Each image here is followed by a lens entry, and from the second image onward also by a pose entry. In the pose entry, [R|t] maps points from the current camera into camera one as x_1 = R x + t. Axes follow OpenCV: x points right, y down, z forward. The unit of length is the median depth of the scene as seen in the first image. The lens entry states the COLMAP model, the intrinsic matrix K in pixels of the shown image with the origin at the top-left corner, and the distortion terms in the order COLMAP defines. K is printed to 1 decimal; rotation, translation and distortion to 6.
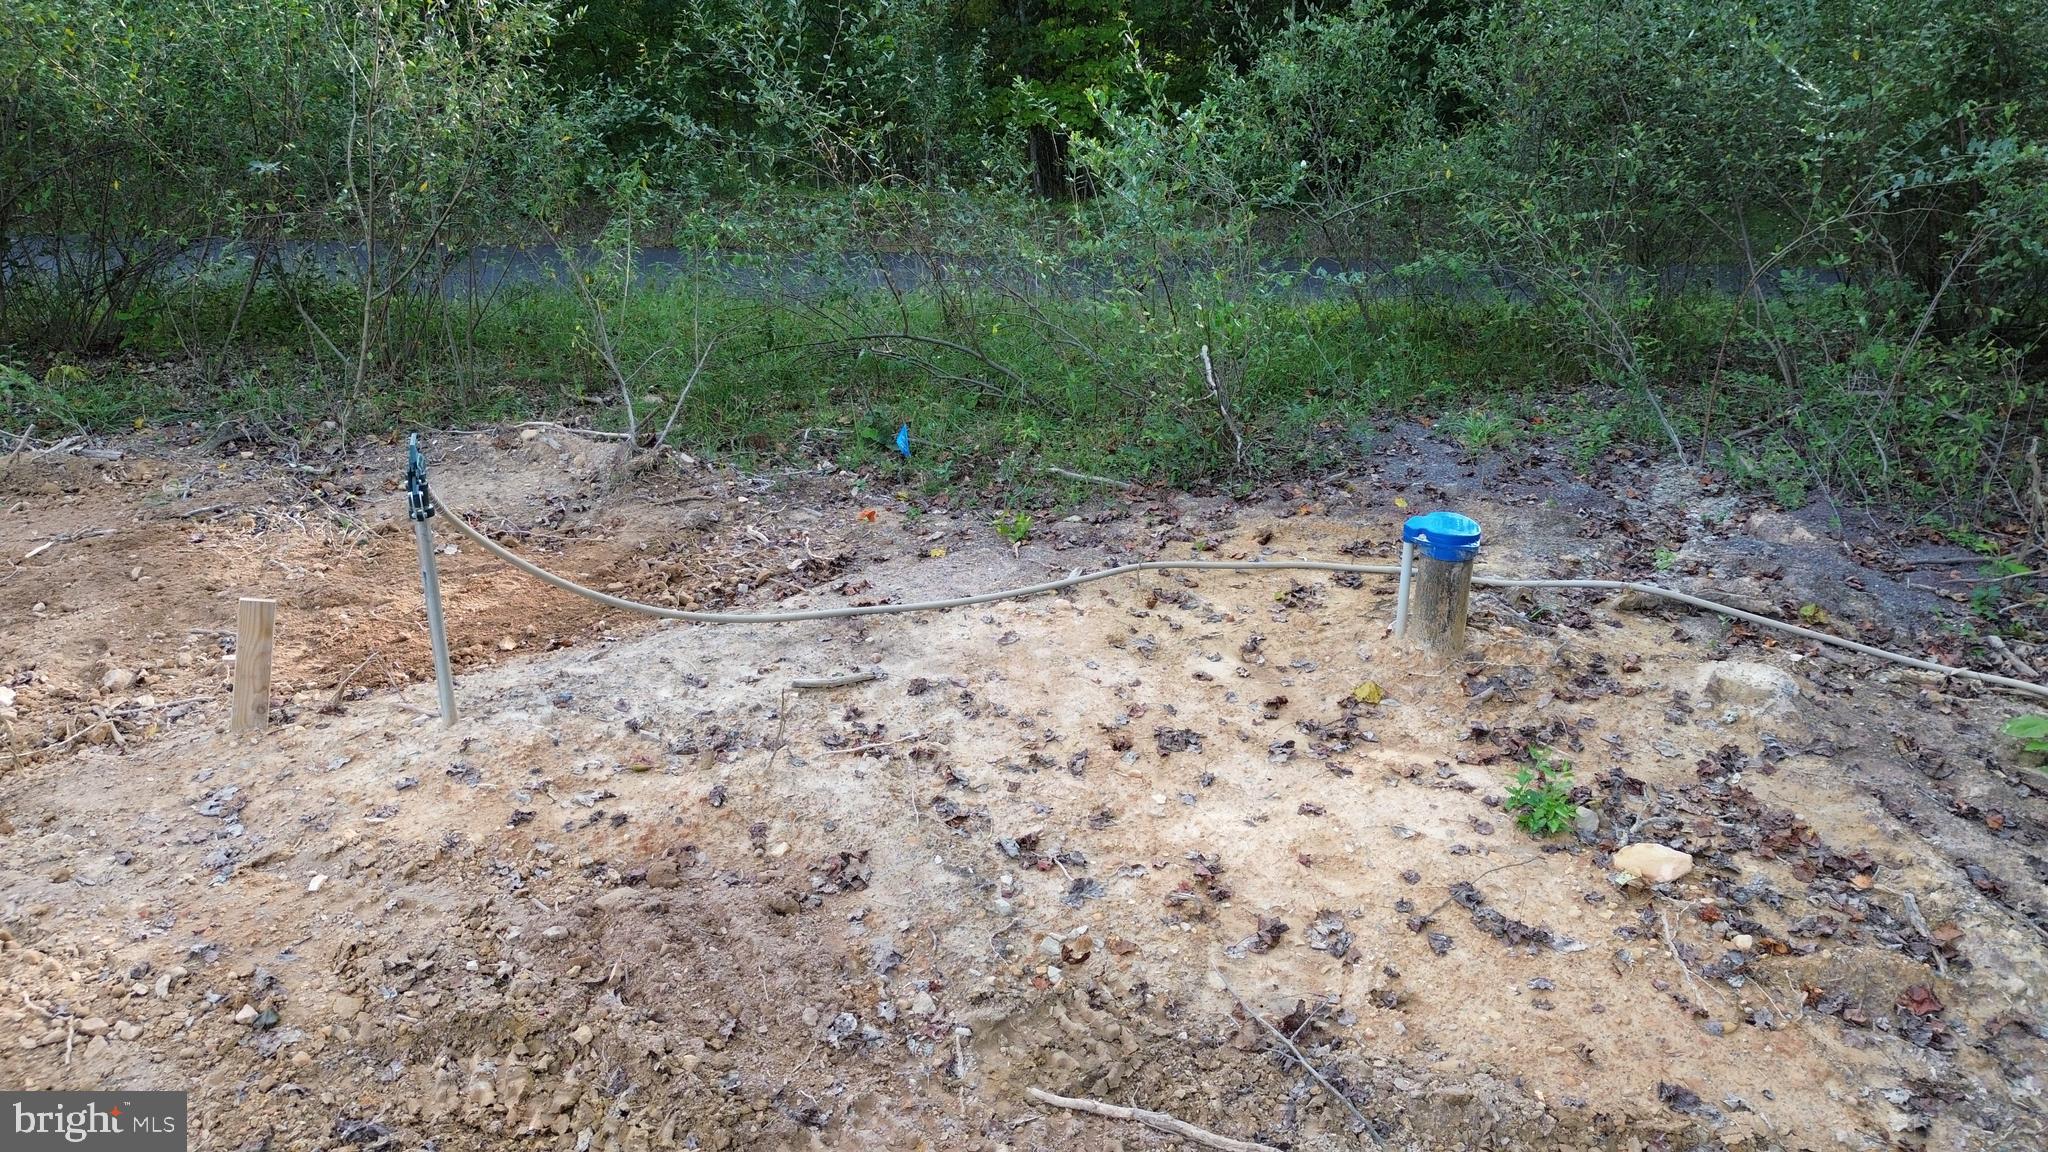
lens RADIAL K [[1385.4, 0, 1022.1], [0, 1385.4, 574.1], [0, 0, 1]] dist [0.004922, 0.000907]
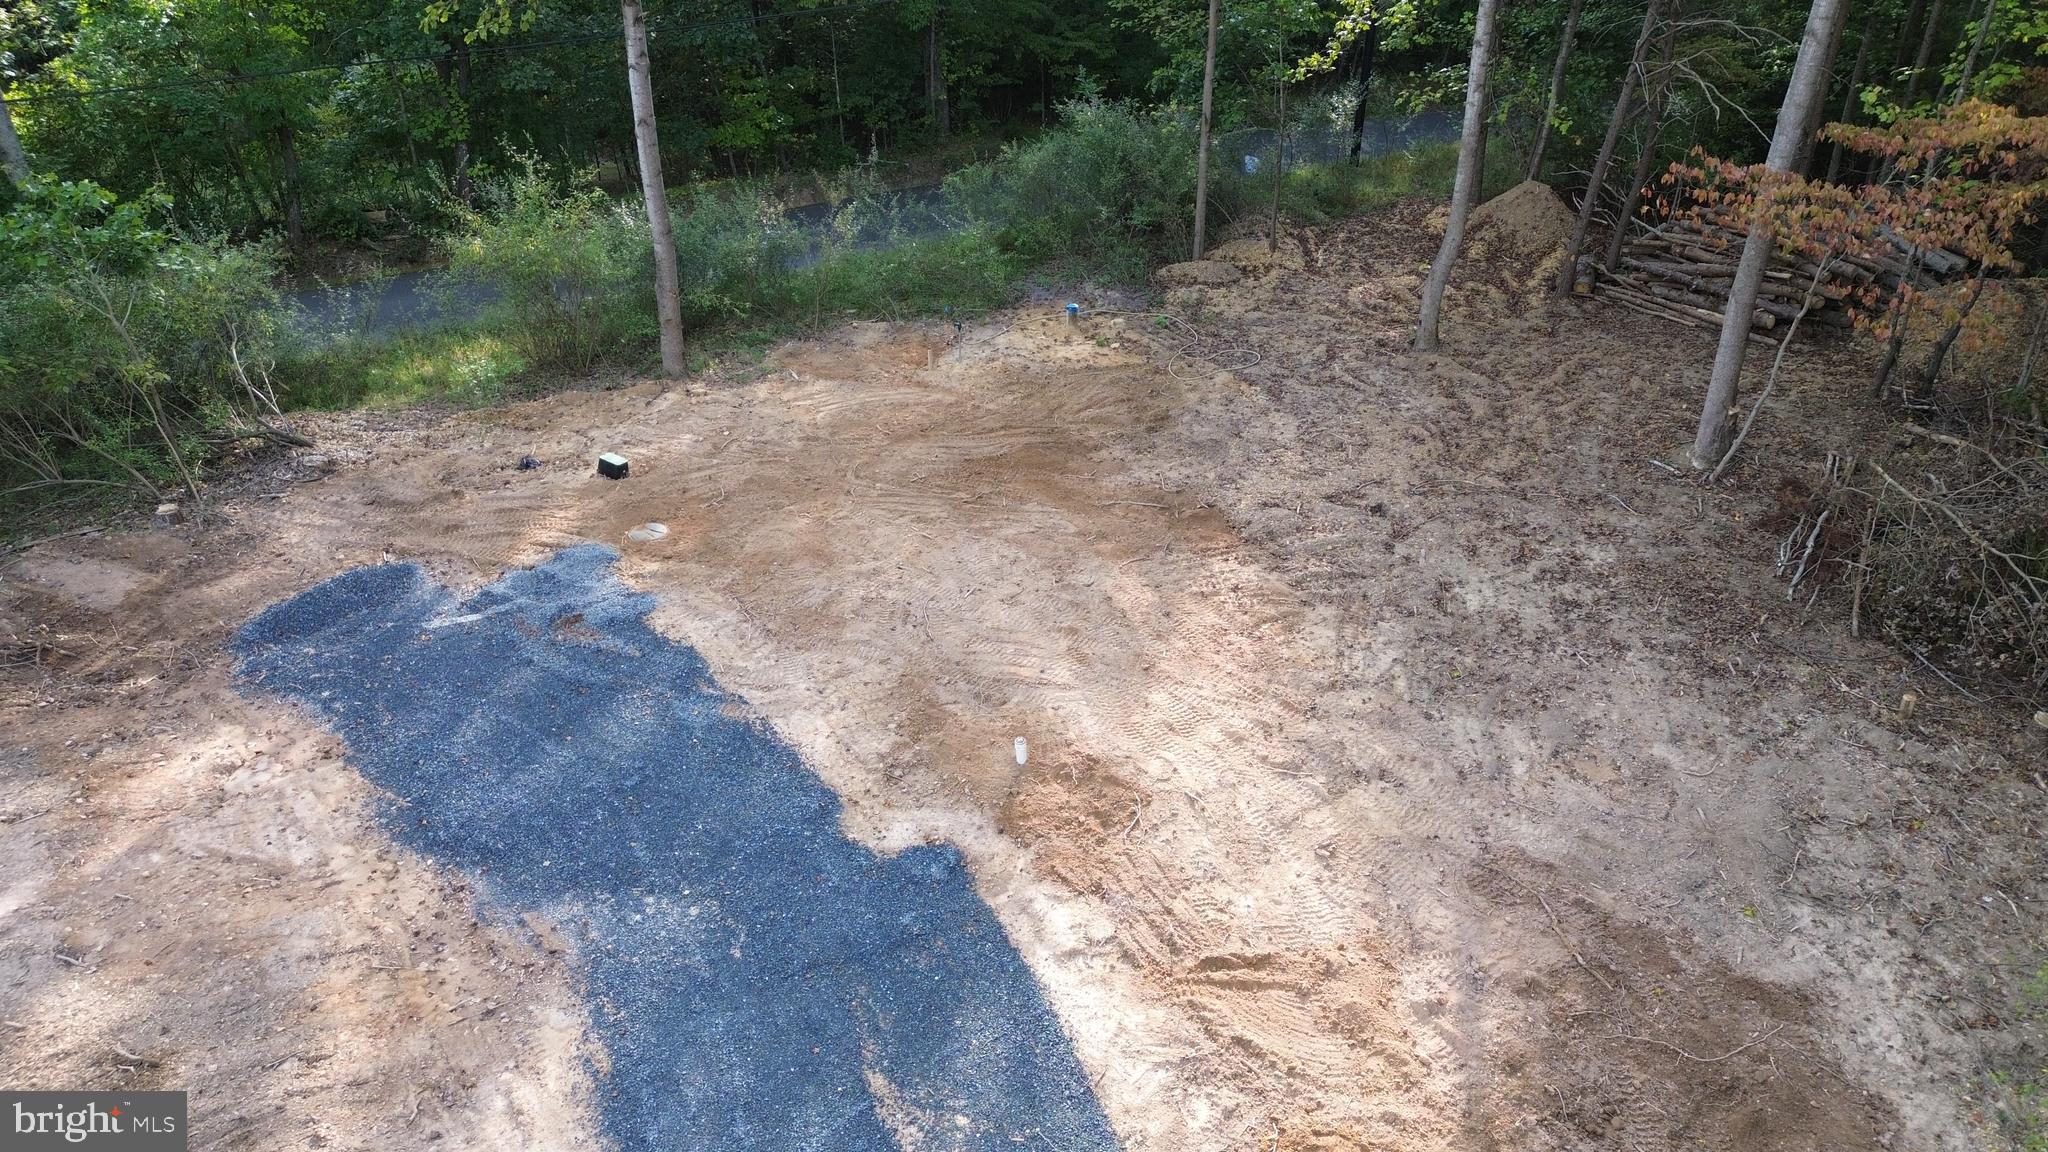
lens RADIAL K [[1385.4, 0, 1024.0], [0, 1385.4, 577.2], [0, 0, 1]] dist [0.004922, 0.000907]
pose [[0.875350, -0.271897, 0.399792, -2.838477], [0.201896, 0.956905, 0.208734, -0.223628], [-0.439317, -0.101999, 0.892523, -4.805996]]
